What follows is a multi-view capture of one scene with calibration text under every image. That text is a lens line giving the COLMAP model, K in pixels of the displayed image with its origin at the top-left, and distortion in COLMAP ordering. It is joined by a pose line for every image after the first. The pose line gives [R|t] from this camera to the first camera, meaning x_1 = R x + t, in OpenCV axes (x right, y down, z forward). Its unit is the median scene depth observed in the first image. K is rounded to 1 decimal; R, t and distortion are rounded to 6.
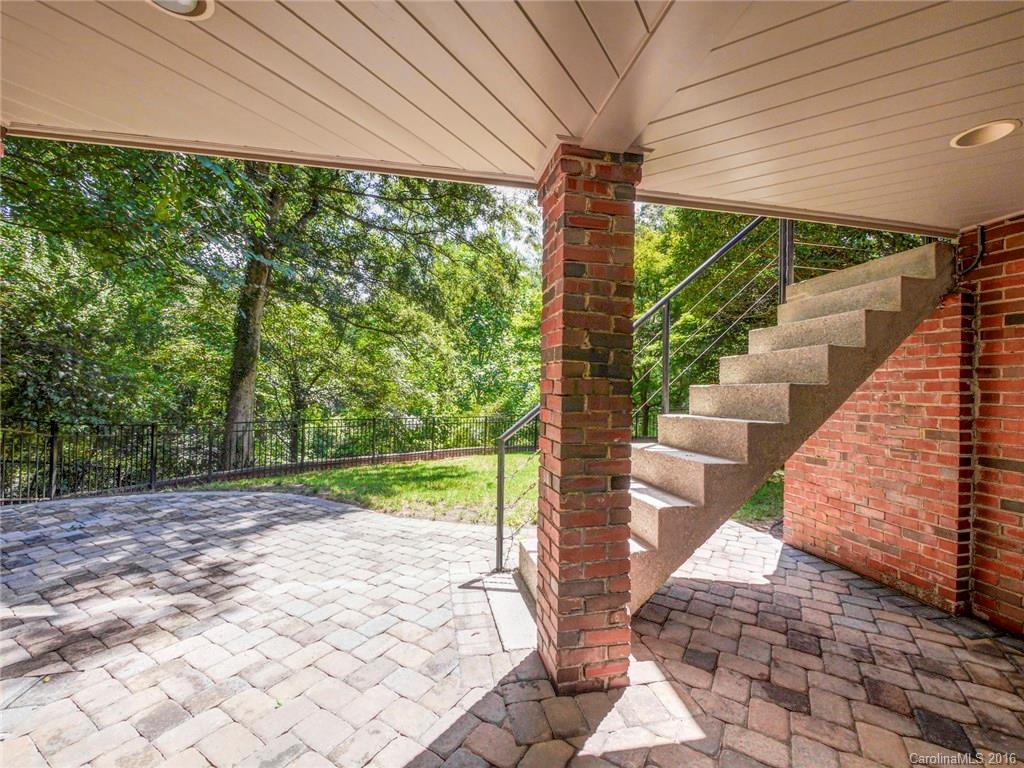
lens RADIAL K [[439.6, 0, 516.2], [0, 439.6, 386.0], [0, 0, 1]] dist [-0.008394, 0.001358]
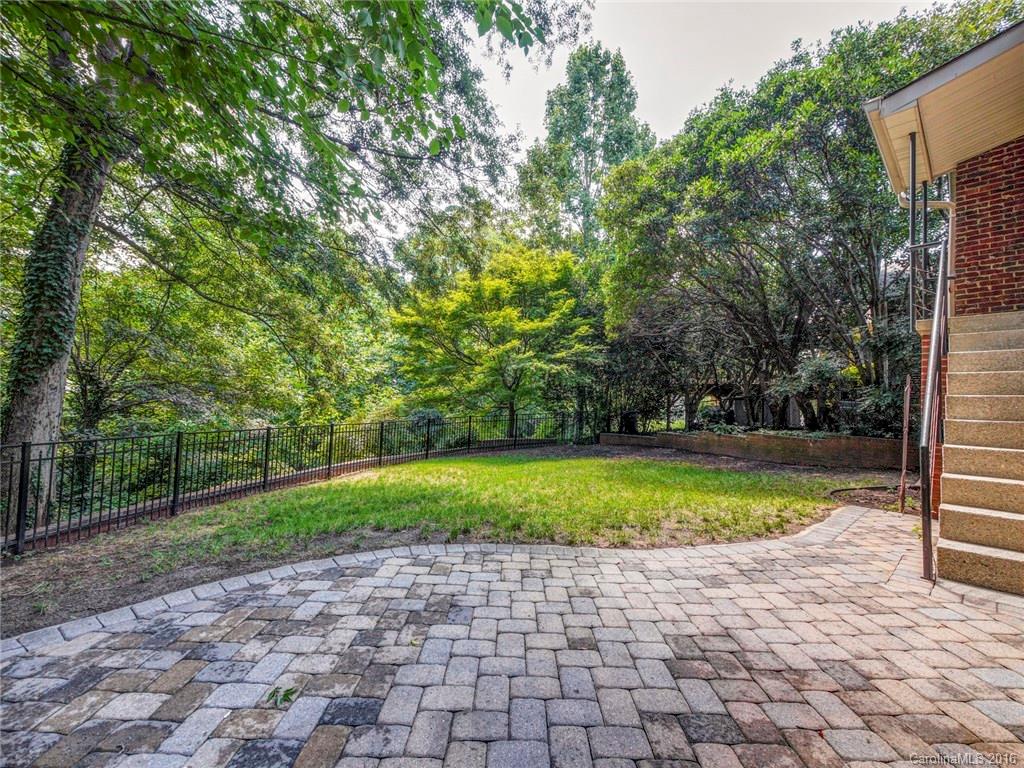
lens RADIAL K [[439.6, 0, 503.6], [0, 439.6, 380.1], [0, 0, 1]] dist [-0.008394, 0.001358]
pose [[0.858936, 0.032149, 0.511072, -0.399195], [-0.021090, 0.999401, -0.027422, 0.005793], [-0.511648, 0.012775, 0.859100, 0.189278]]
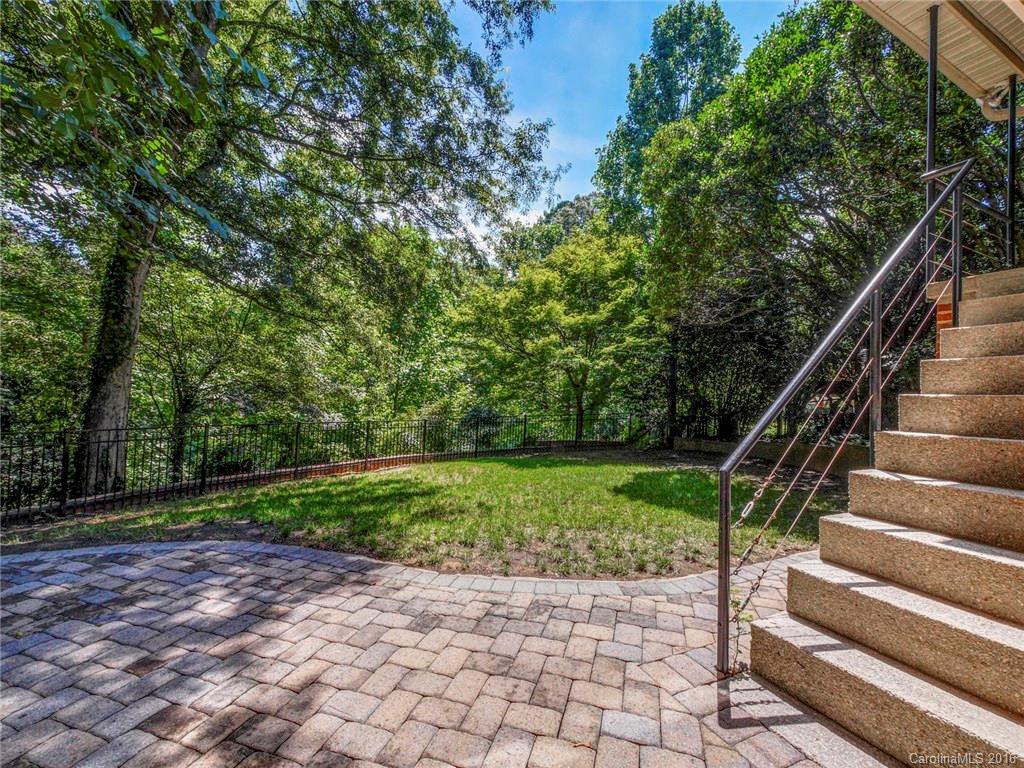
lens RADIAL K [[439.6, 0, 510.5], [0, 439.6, 380.5], [0, 0, 1]] dist [-0.008394, 0.001358]
pose [[0.971239, 0.023996, 0.236893, -0.149382], [-0.020703, 0.999652, -0.016379, 0.001032], [-0.237203, 0.011003, 0.971398, 0.129146]]
